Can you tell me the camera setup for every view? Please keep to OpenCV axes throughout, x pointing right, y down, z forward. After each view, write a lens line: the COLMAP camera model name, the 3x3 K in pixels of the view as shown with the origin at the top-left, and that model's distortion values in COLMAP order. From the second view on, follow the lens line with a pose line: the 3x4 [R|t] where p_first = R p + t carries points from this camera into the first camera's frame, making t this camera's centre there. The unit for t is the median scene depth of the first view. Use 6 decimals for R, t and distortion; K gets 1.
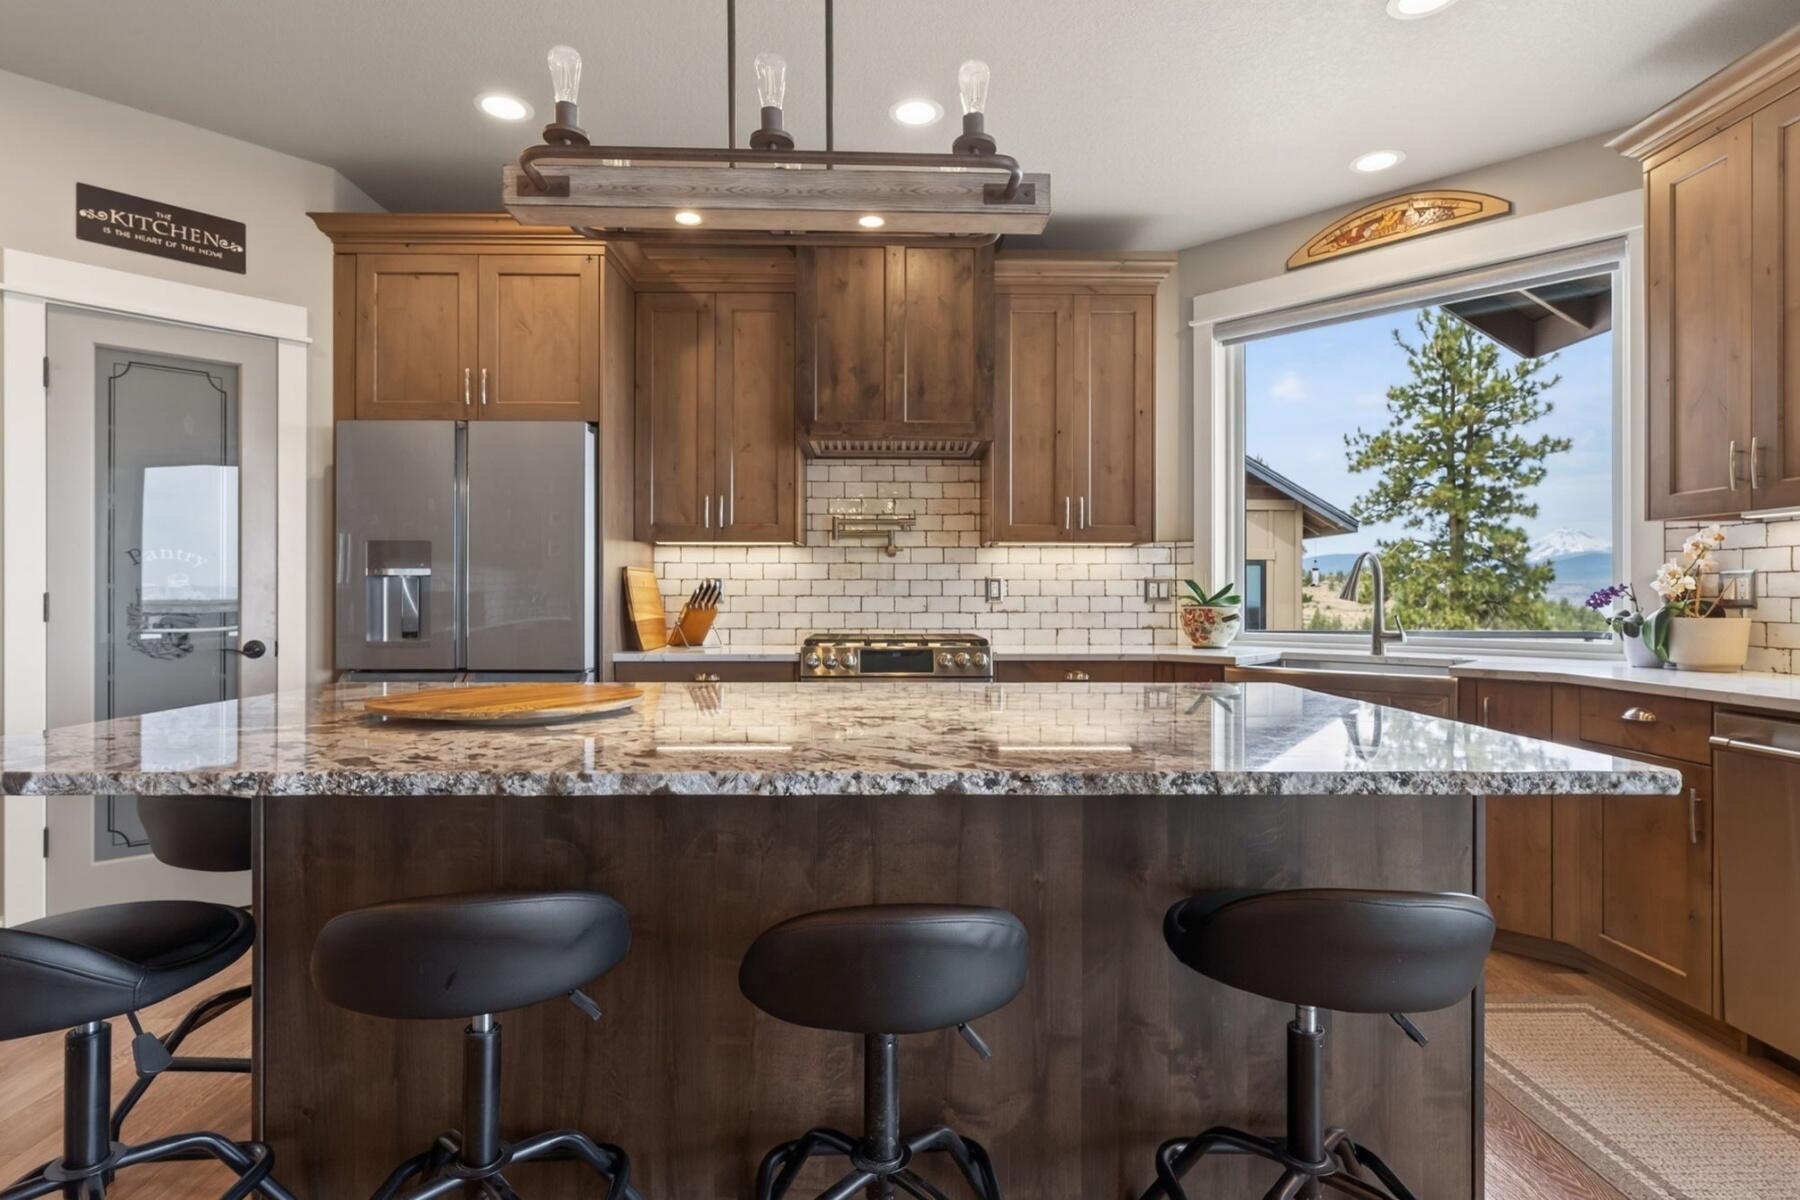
lens RADIAL K [[836.5, 0, 900.0], [0, 836.5, 600.0], [0, 0, 1]] dist [0.005713, 0.000959]
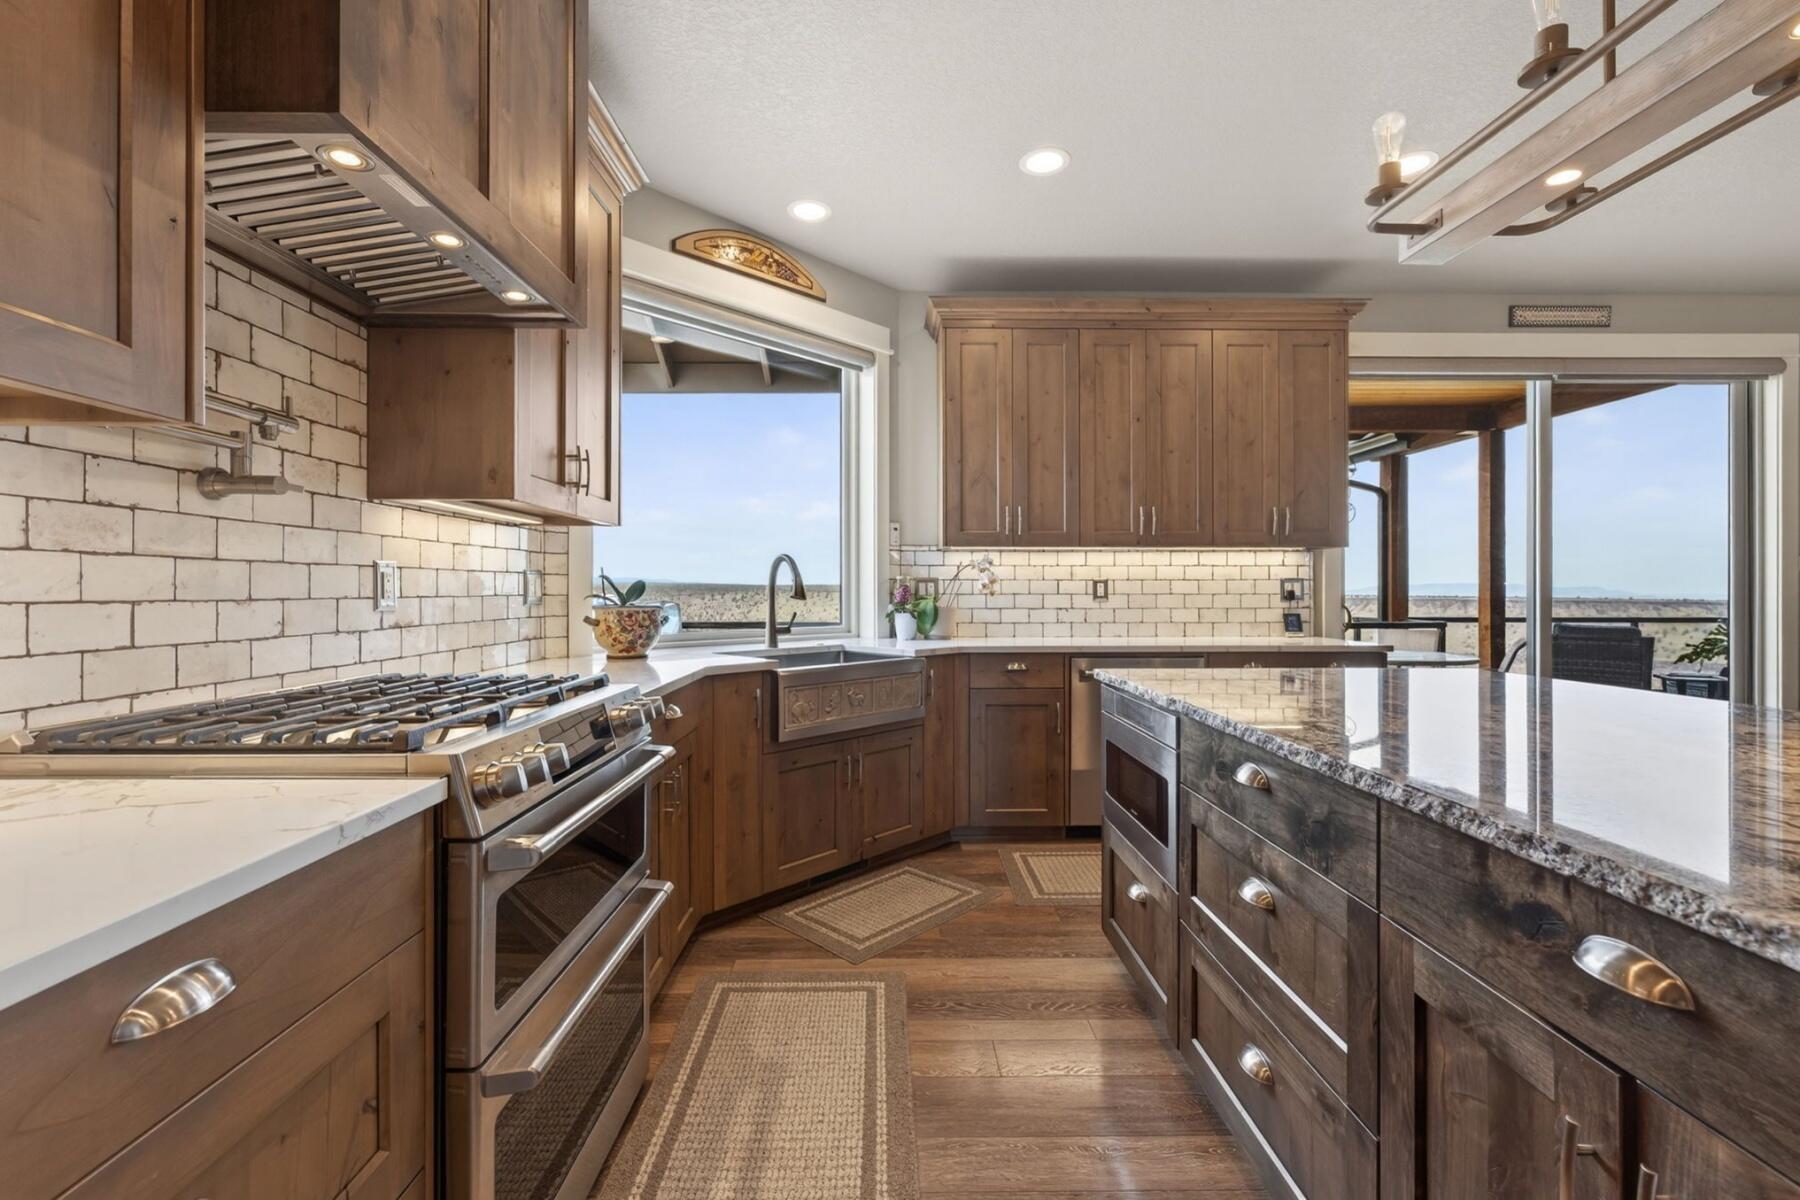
lens RADIAL K [[745.7, 0, 924.2], [0, 745.7, 582.2], [0, 0, 1]] dist [0.024713, 0.000079]
pose [[0.037411, 0.011545, 0.999233, -0.398470], [0.009011, 0.999889, -0.011890, -0.006794], [-0.999259, 0.009449, 0.037303, 0.744958]]
